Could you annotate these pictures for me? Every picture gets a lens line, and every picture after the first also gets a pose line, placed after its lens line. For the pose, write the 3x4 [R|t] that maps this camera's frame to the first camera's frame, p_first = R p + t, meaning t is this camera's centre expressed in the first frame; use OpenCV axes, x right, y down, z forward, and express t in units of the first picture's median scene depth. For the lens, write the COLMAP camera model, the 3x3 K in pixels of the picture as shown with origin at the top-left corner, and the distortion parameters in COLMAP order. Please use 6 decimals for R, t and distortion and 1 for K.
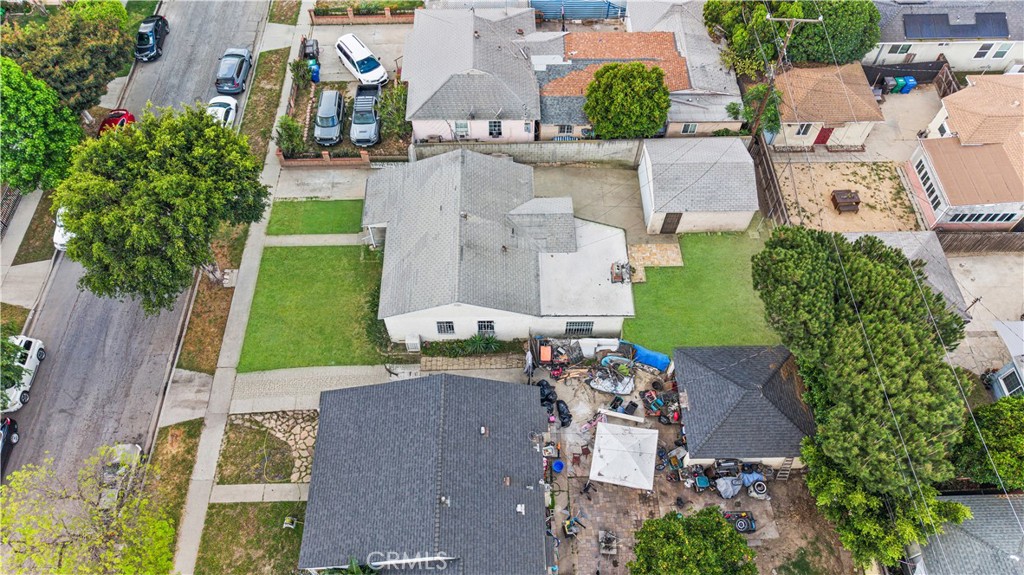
lens RADIAL K [[710.0, 0, 512.0], [0, 710.0, 287.5], [0, 0, 1]] dist [-0.002313, -0.002585]
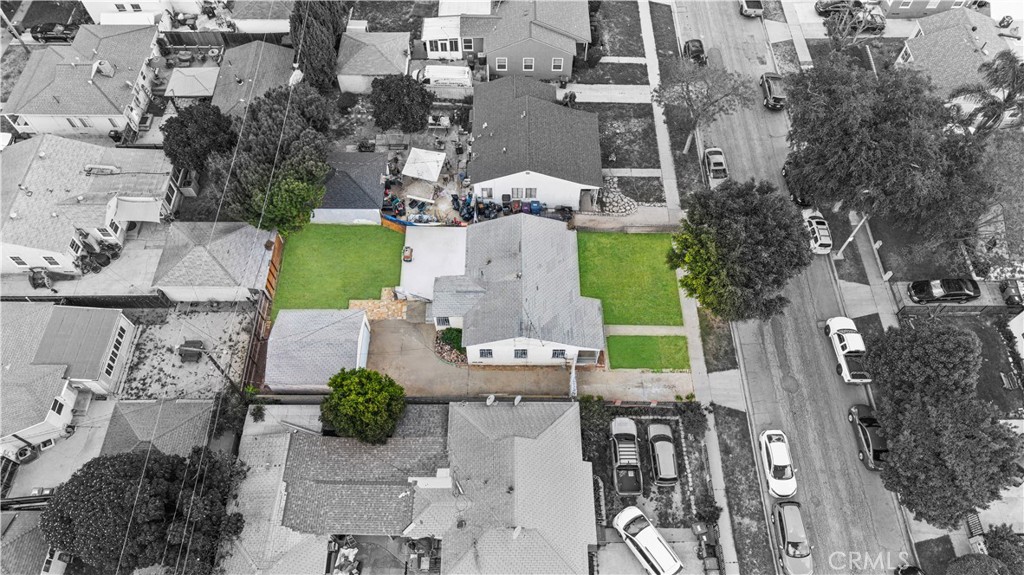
lens RADIAL K [[710.0, 0, 512.0], [0, 710.0, 287.5], [0, 0, 1]] dist [-0.002313, -0.002585]
pose [[-0.999830, -0.018200, 0.002963, -0.063226], [0.010341, -0.420376, 0.907291, -1.358305], [-0.015267, 0.907168, 0.420493, 0.502198]]
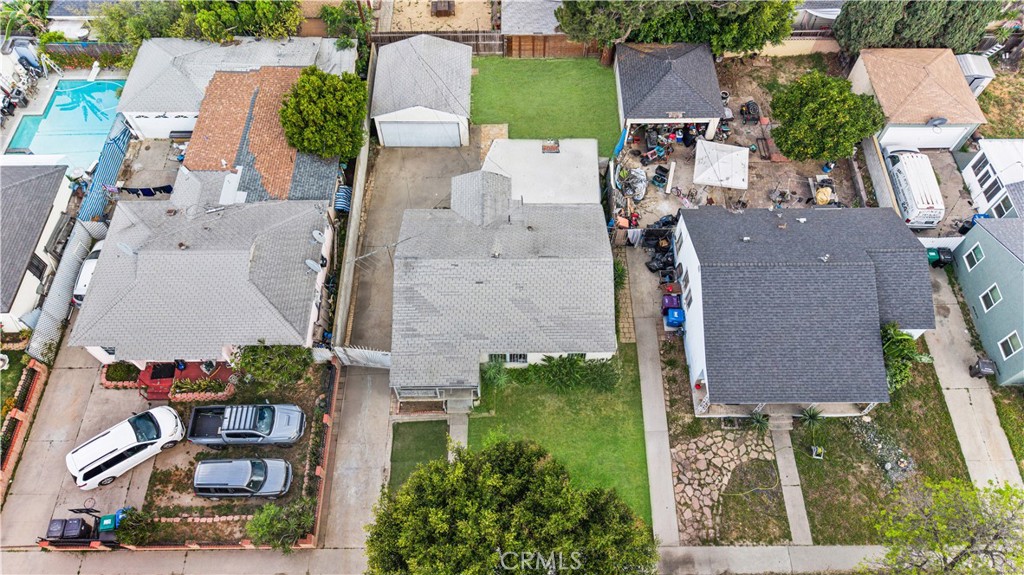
lens RADIAL K [[689.9, 0, 512.0], [0, 689.9, 287.5], [0, 0, 1]] dist [-0.003475, -0.002195]
pose [[0.012147, -0.859843, 0.510413, -0.568049], [0.839089, 0.286399, 0.462500, -0.495939], [-0.543859, 0.422664, 0.724964, 0.408831]]
